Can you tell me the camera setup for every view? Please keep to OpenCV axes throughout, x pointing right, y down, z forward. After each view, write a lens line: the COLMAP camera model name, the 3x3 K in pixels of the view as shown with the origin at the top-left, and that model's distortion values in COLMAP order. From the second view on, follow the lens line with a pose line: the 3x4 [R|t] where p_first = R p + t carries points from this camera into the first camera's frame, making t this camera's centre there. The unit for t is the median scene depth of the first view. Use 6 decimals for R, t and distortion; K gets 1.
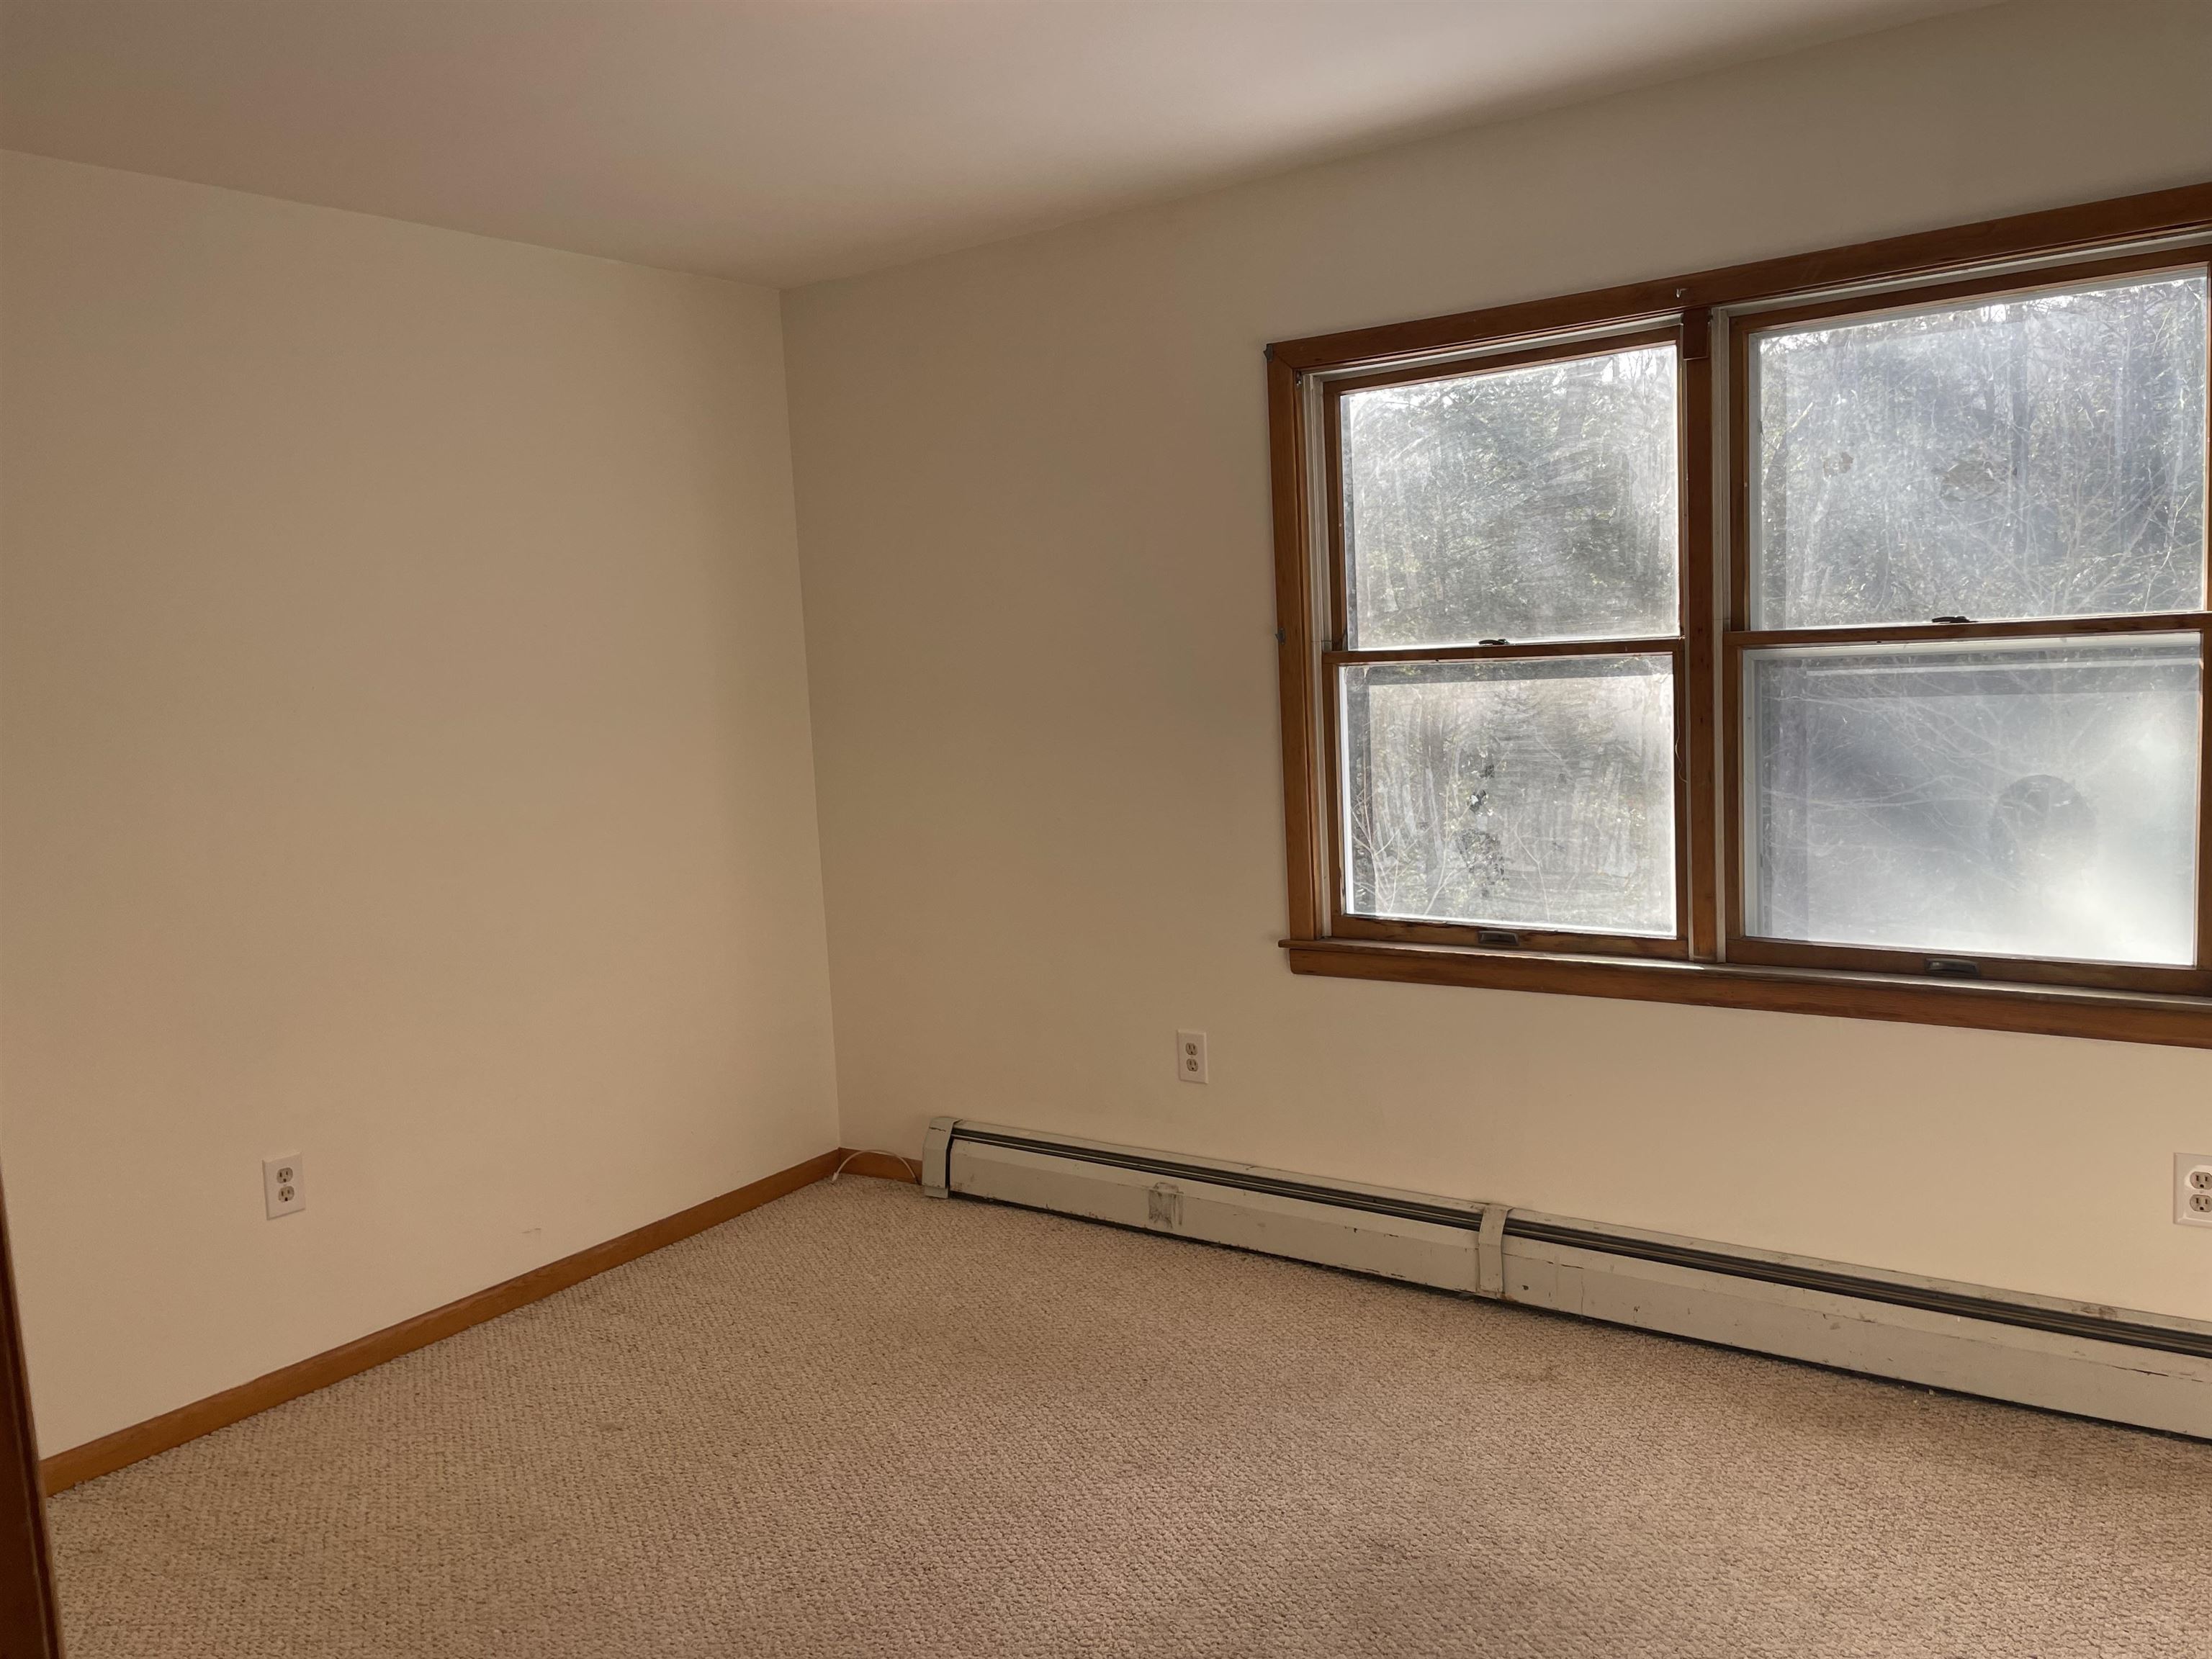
lens RADIAL K [[1685.7, 0, 1125.0], [0, 1685.7, 828.7], [0, 0, 1]] dist [0.088805, -0.105277]
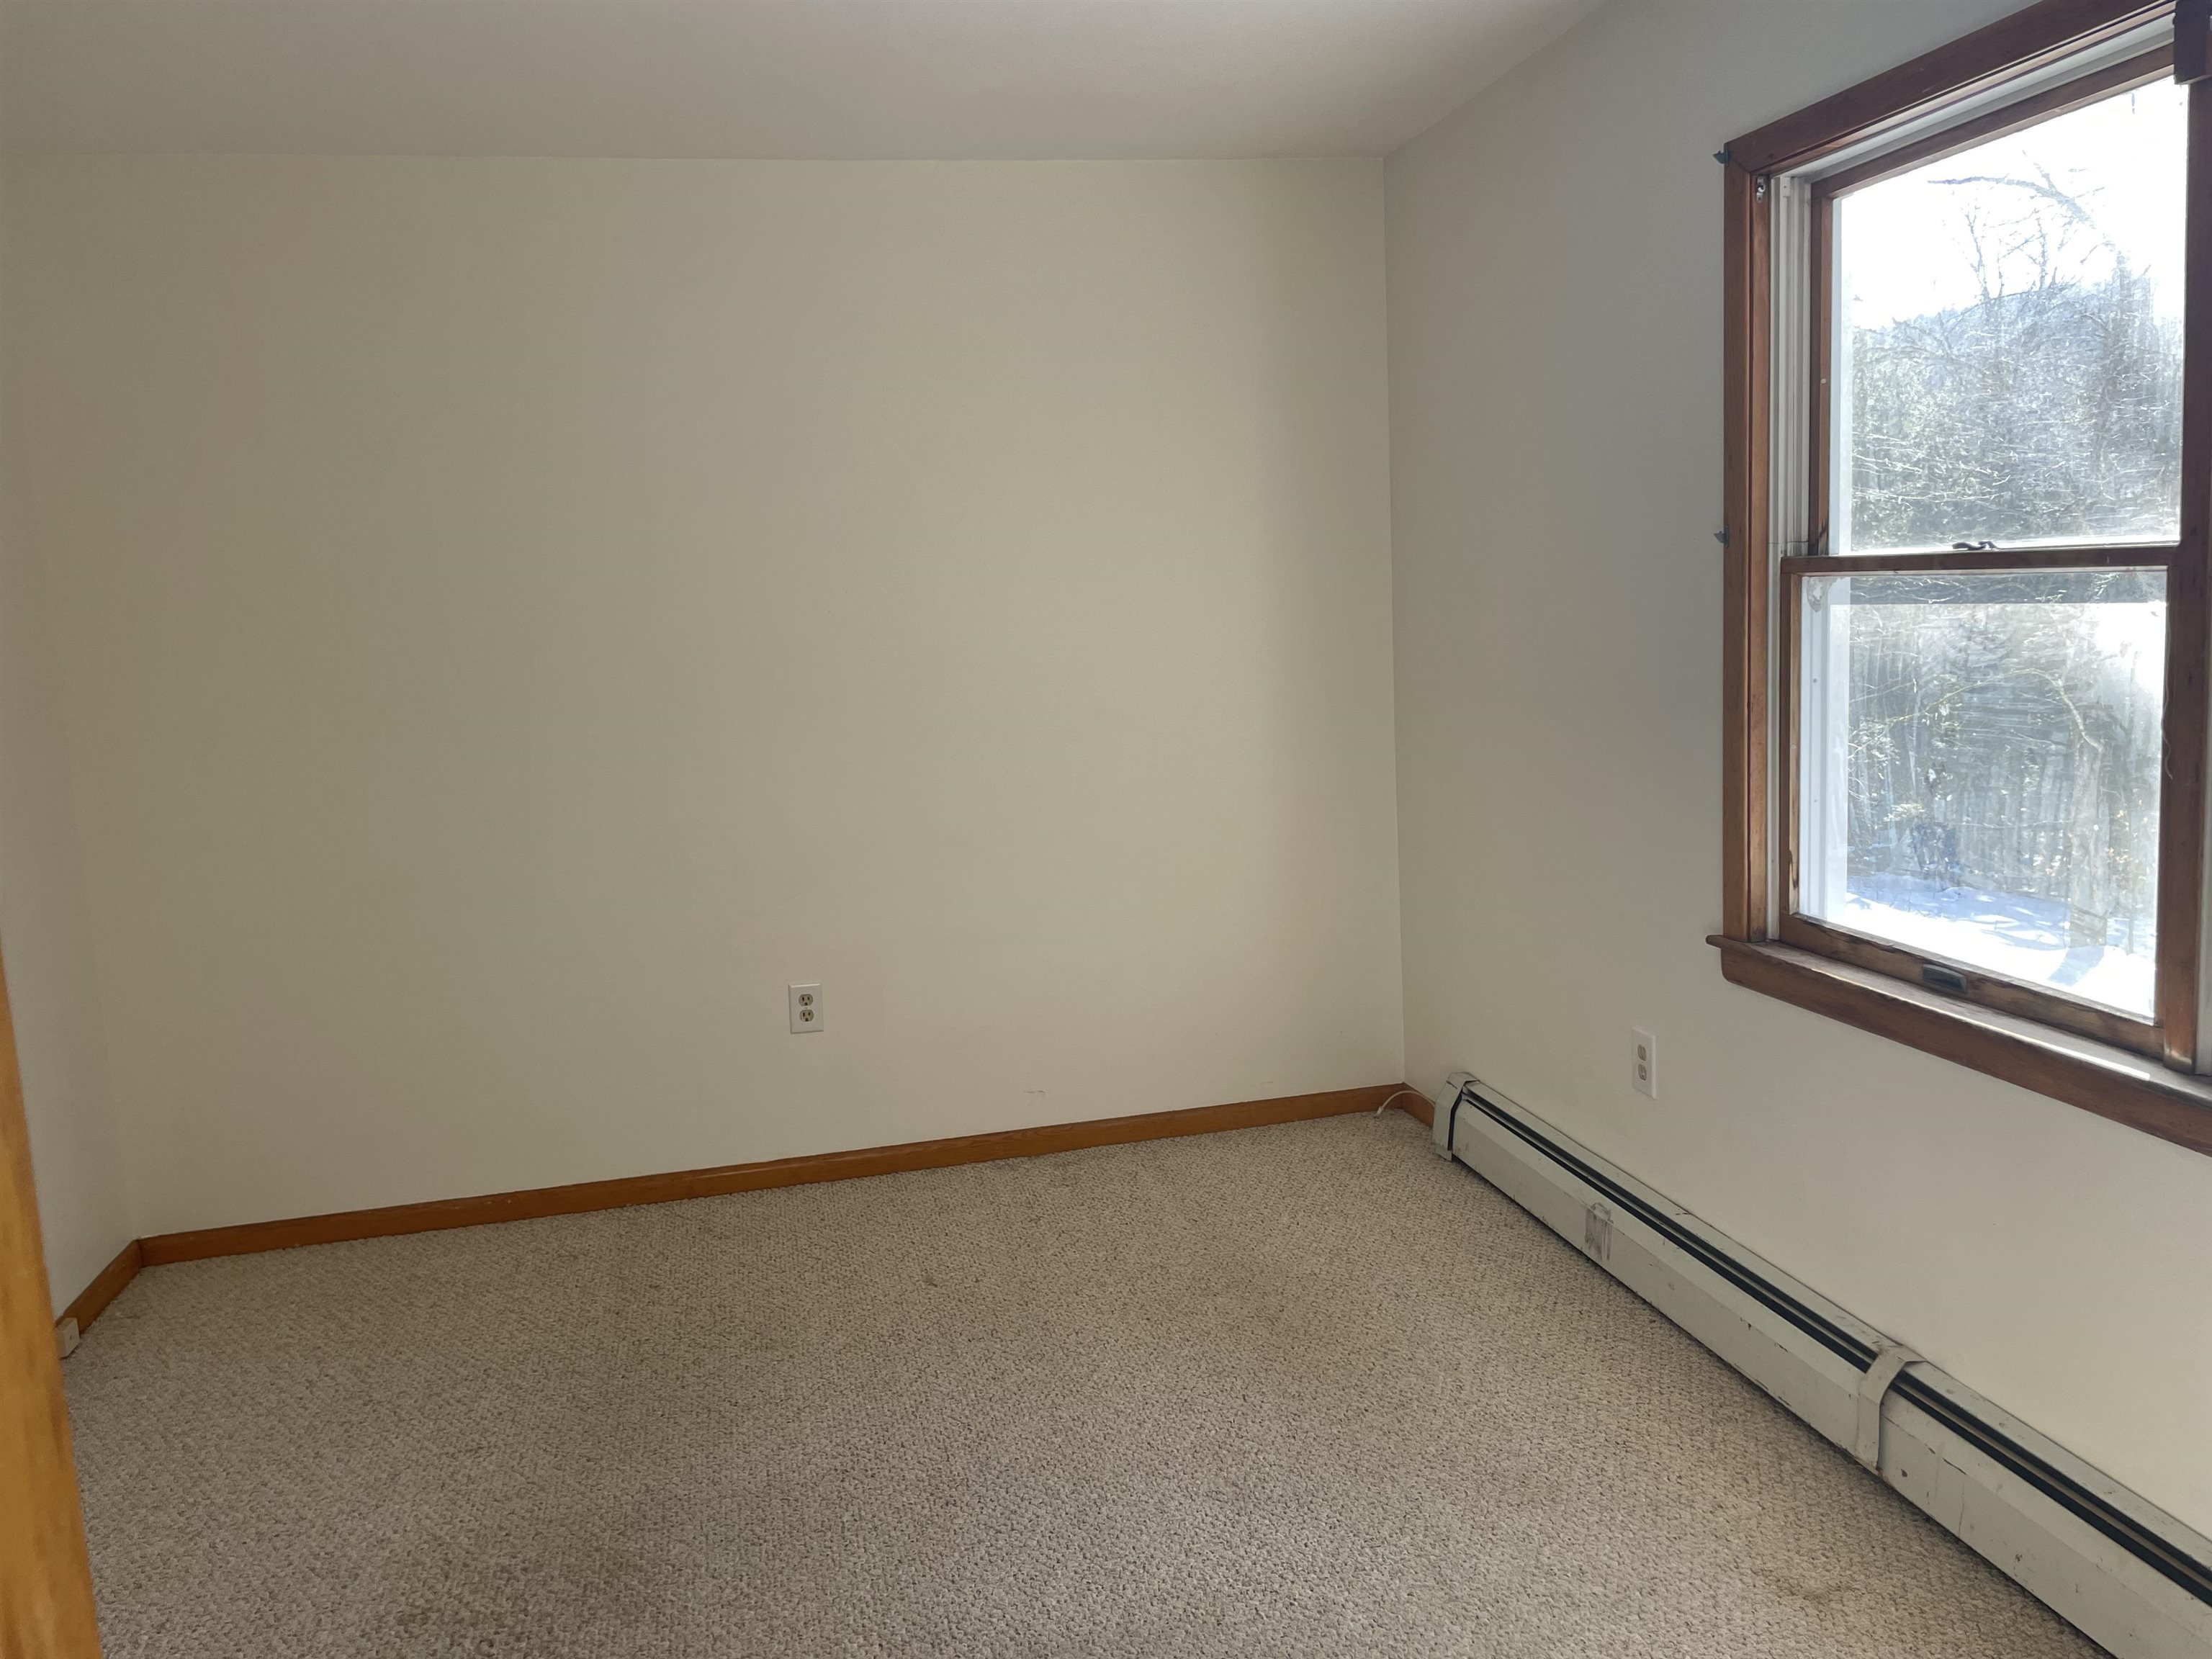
lens RADIAL K [[1685.7, 0, 1092.1], [0, 1685.7, 823.9], [0, 0, 1]] dist [0.088805, -0.105277]
pose [[0.744829, 0.107919, -0.658470, 0.417731], [-0.064843, 0.993870, 0.089541, -0.038143], [0.664097, -0.023996, 0.747261, 0.249932]]
